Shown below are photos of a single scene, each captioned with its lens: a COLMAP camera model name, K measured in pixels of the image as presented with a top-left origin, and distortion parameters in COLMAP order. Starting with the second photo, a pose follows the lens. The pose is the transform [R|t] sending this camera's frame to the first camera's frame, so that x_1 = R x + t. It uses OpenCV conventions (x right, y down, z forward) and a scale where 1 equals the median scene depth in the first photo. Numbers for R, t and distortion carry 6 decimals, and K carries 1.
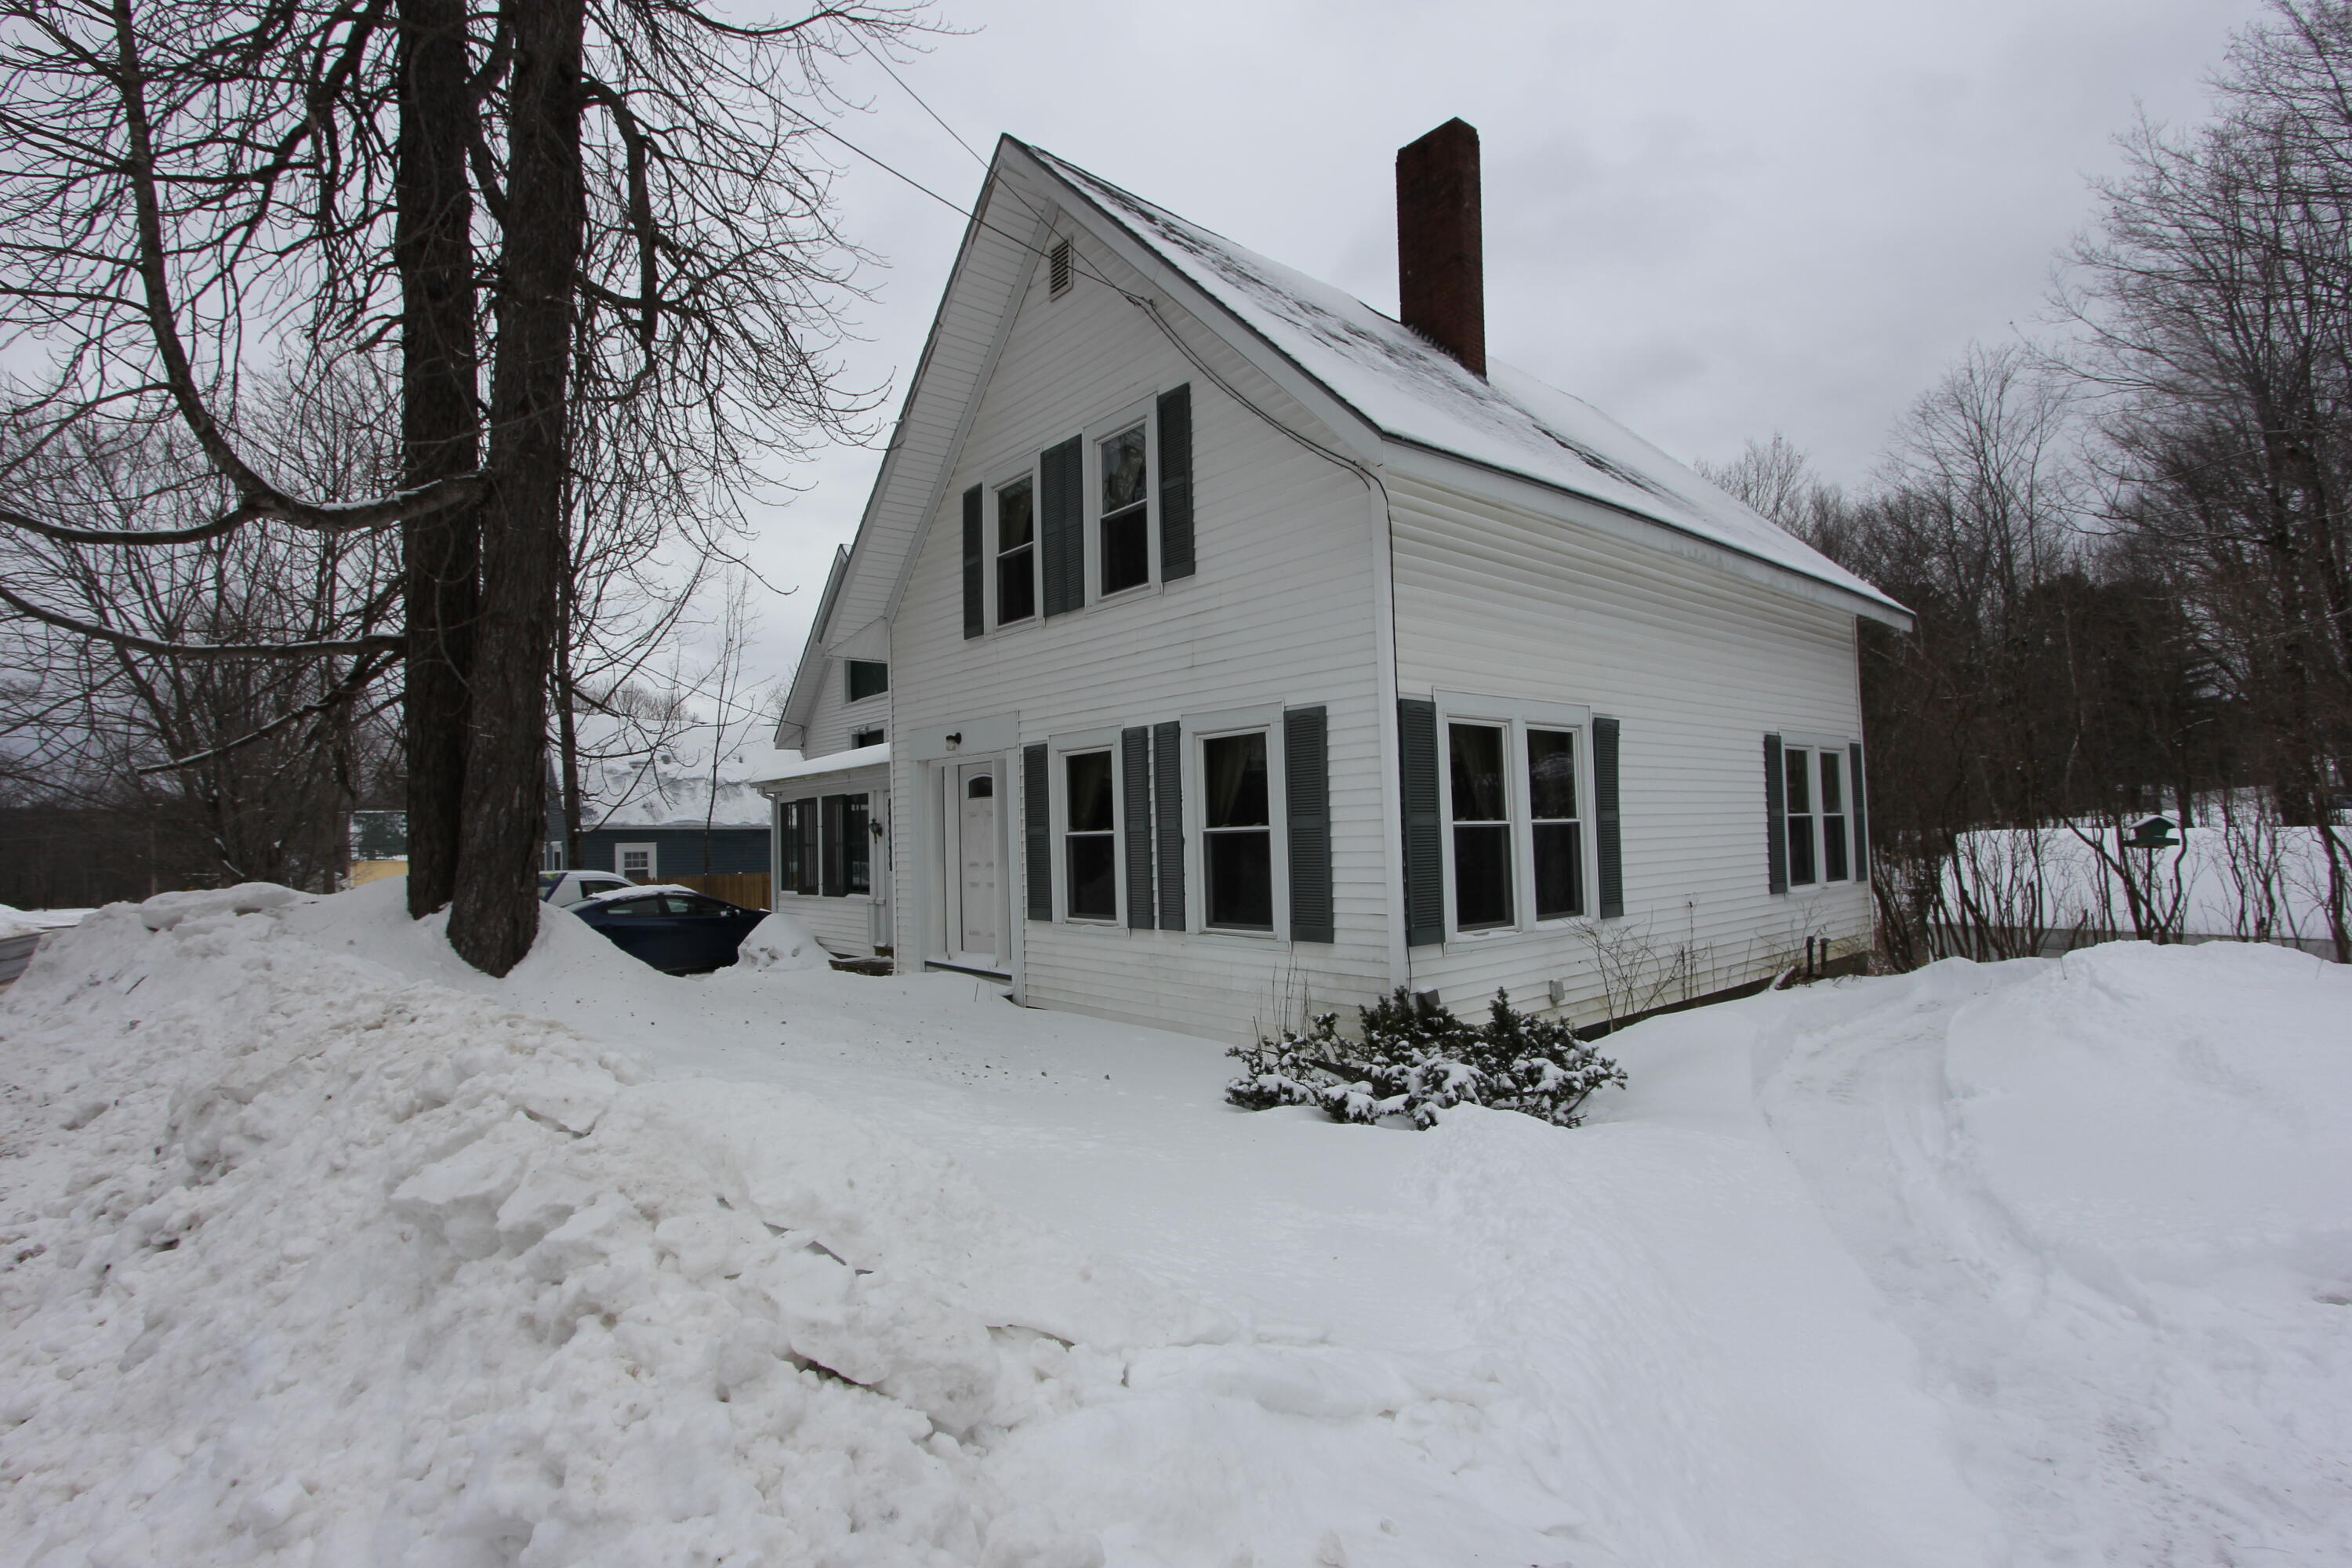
lens RADIAL K [[1087.7, 0, 1164.7], [0, 1087.7, 792.3], [0, 0, 1]] dist [-0.023765, 0.004508]
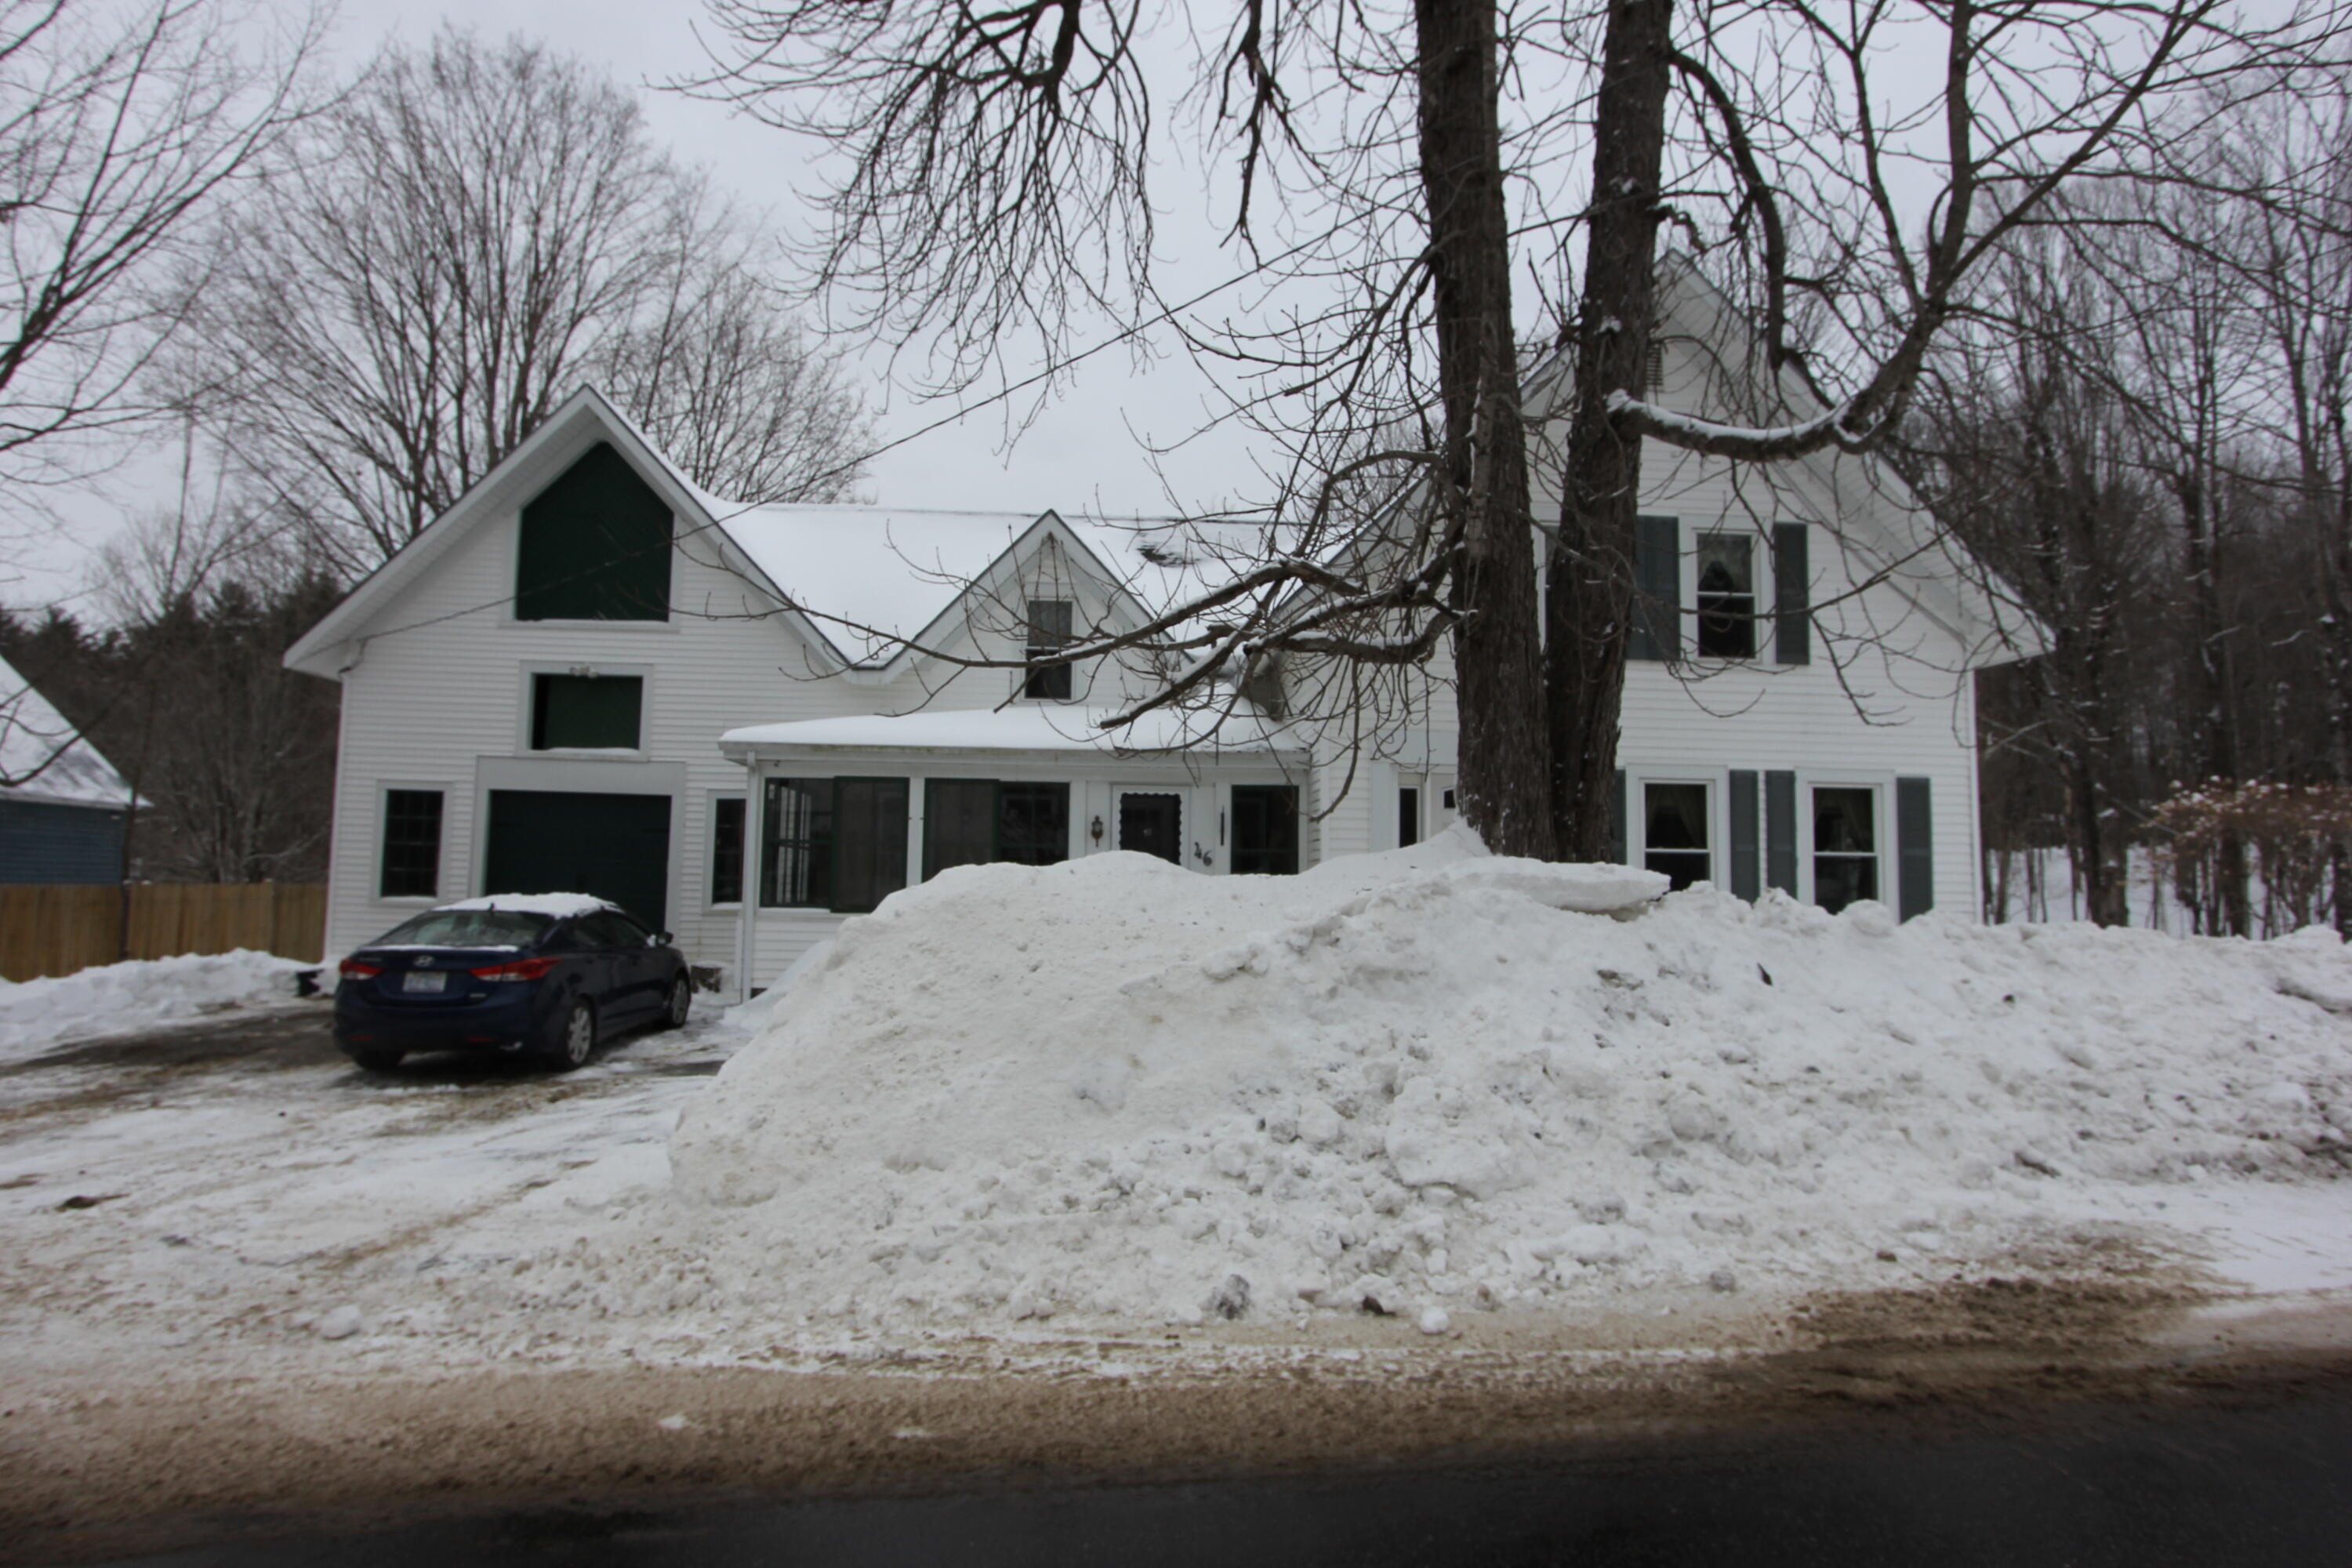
lens RADIAL K [[1261.9, 0, 1176.0], [0, 1261.9, 784.0], [0, 0, 1]] dist [-0.027578, 0.000568]
pose [[0.608404, 0.095614, 0.787847, -1.468280], [-0.065894, 0.995374, -0.069914, 0.093809], [-0.790887, -0.009379, 0.611890, 0.589959]]
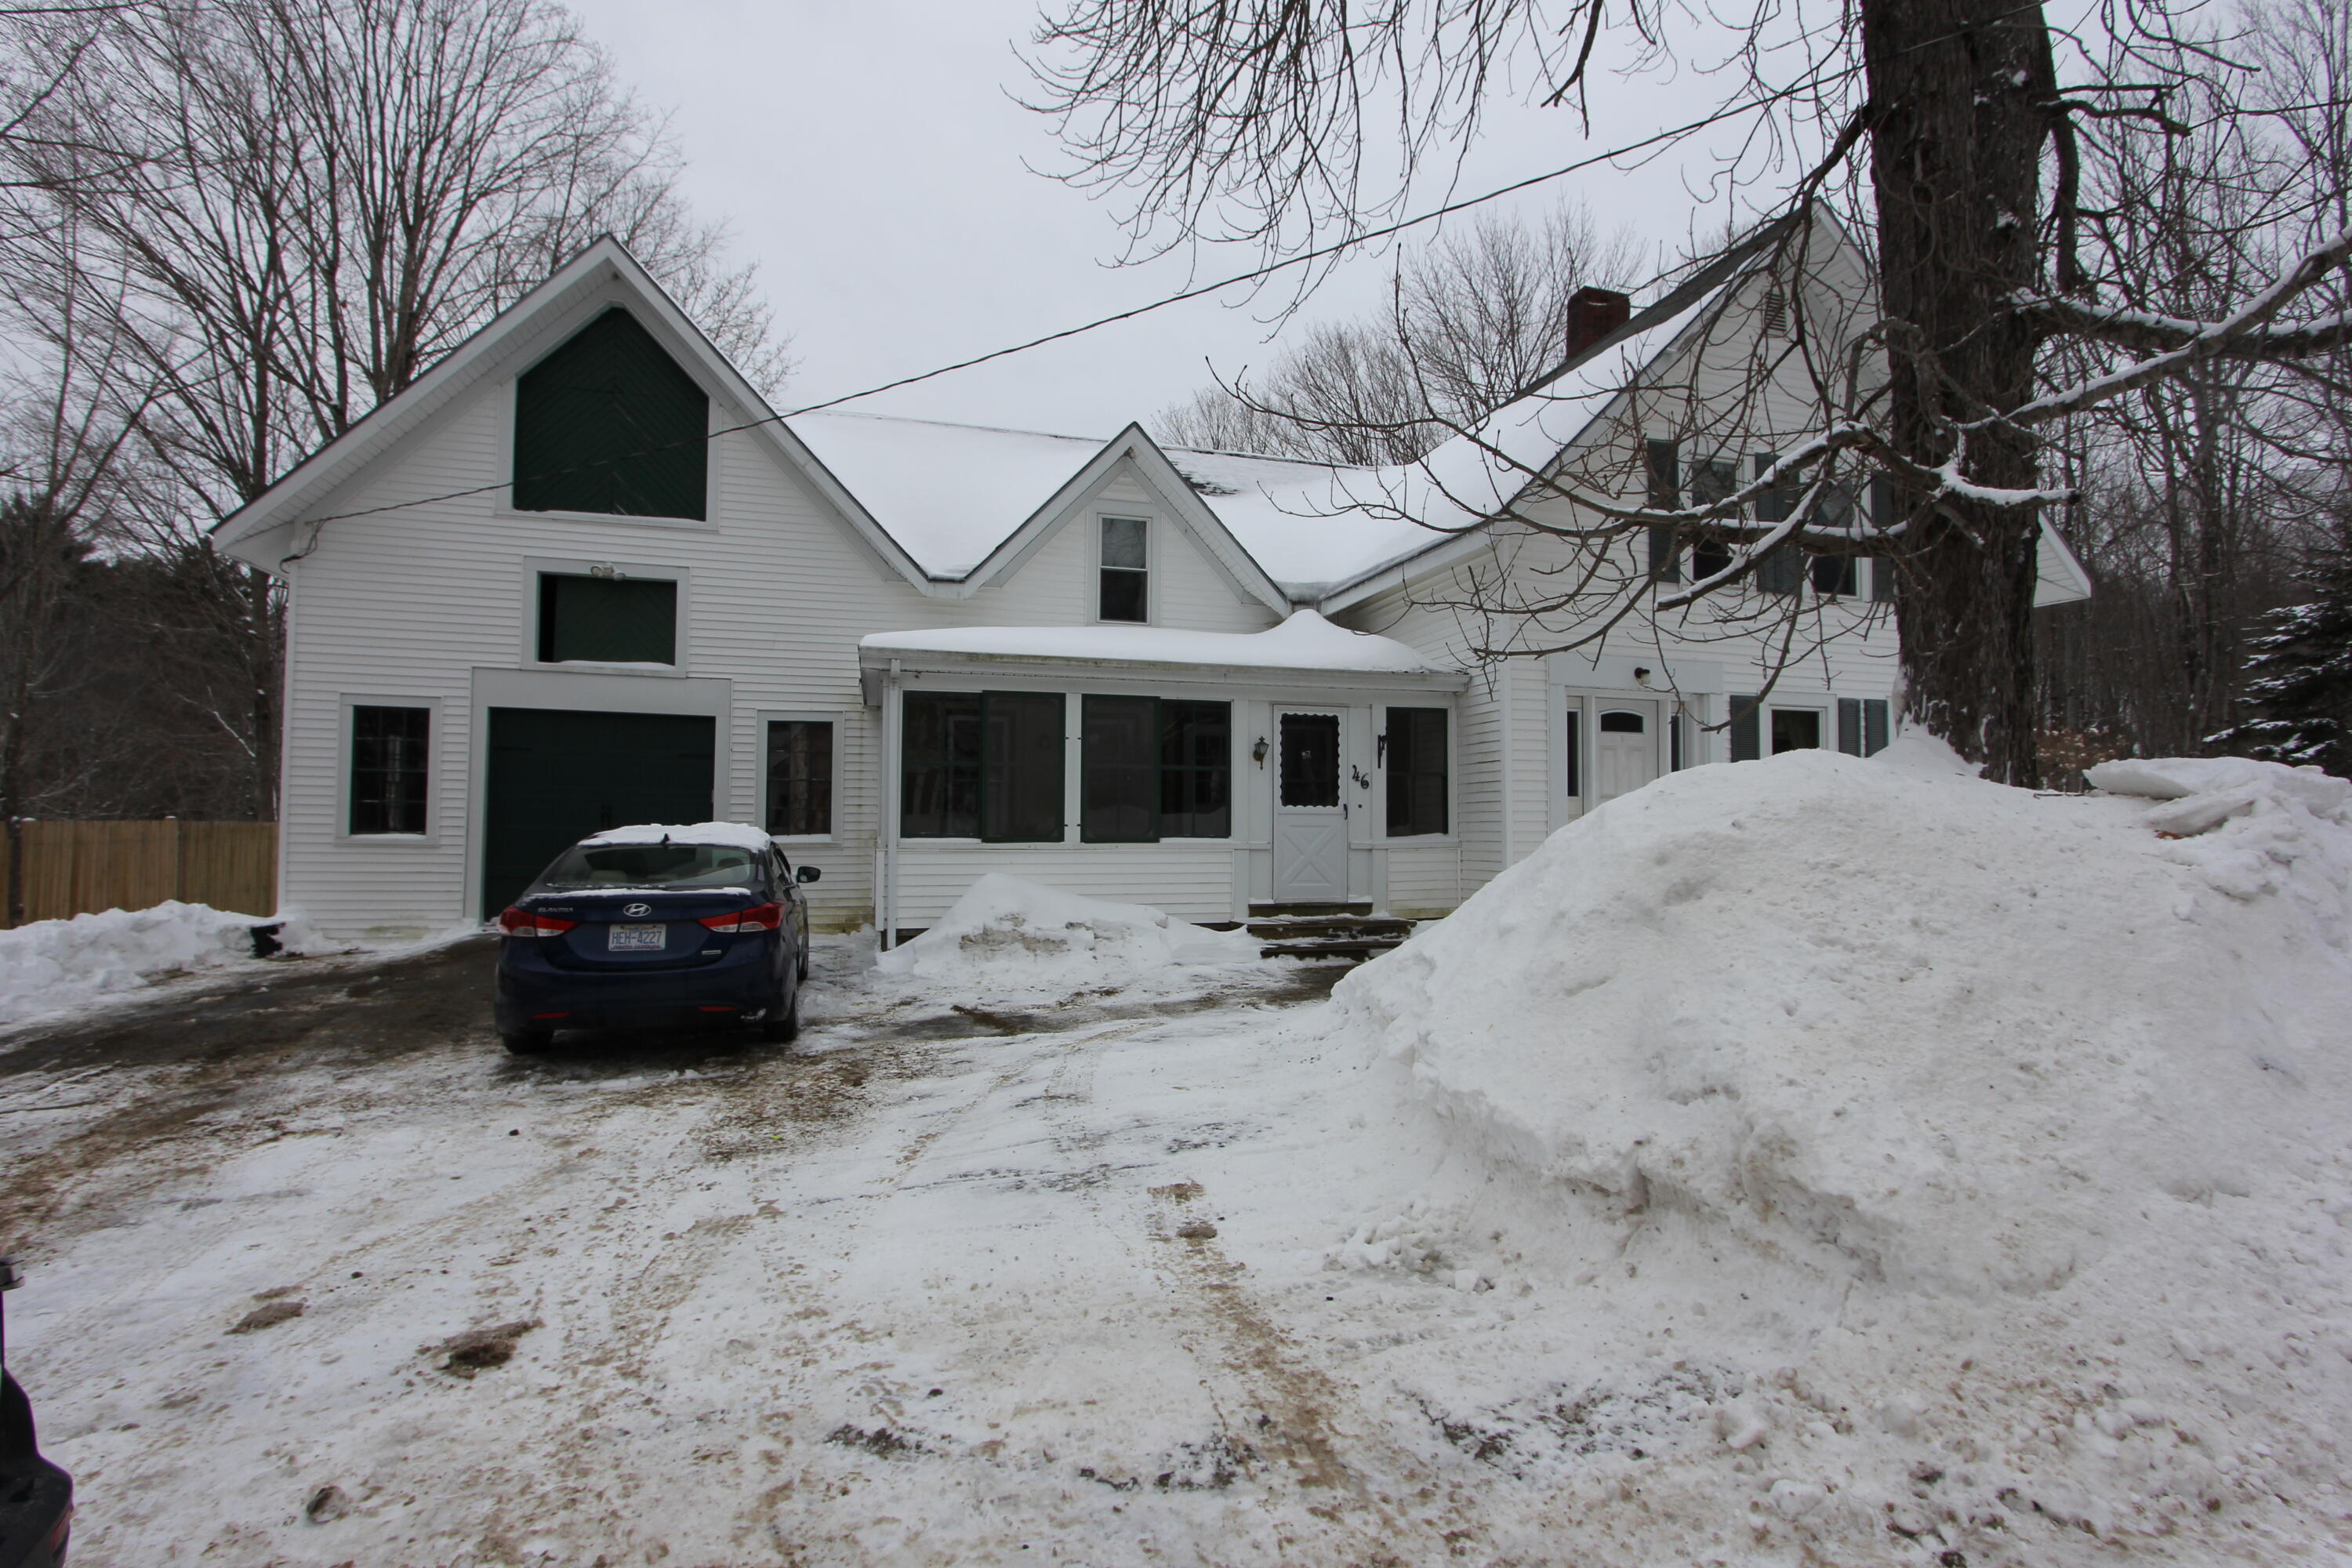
lens RADIAL K [[1087.7, 0, 1164.7], [0, 1087.7, 792.3], [0, 0, 1]] dist [-0.023765, 0.004508]
pose [[0.417312, 0.050996, 0.907331, -1.499189], [-0.056163, 0.997963, -0.030258, 0.136288], [-0.907026, -0.038331, 0.419326, 1.127180]]
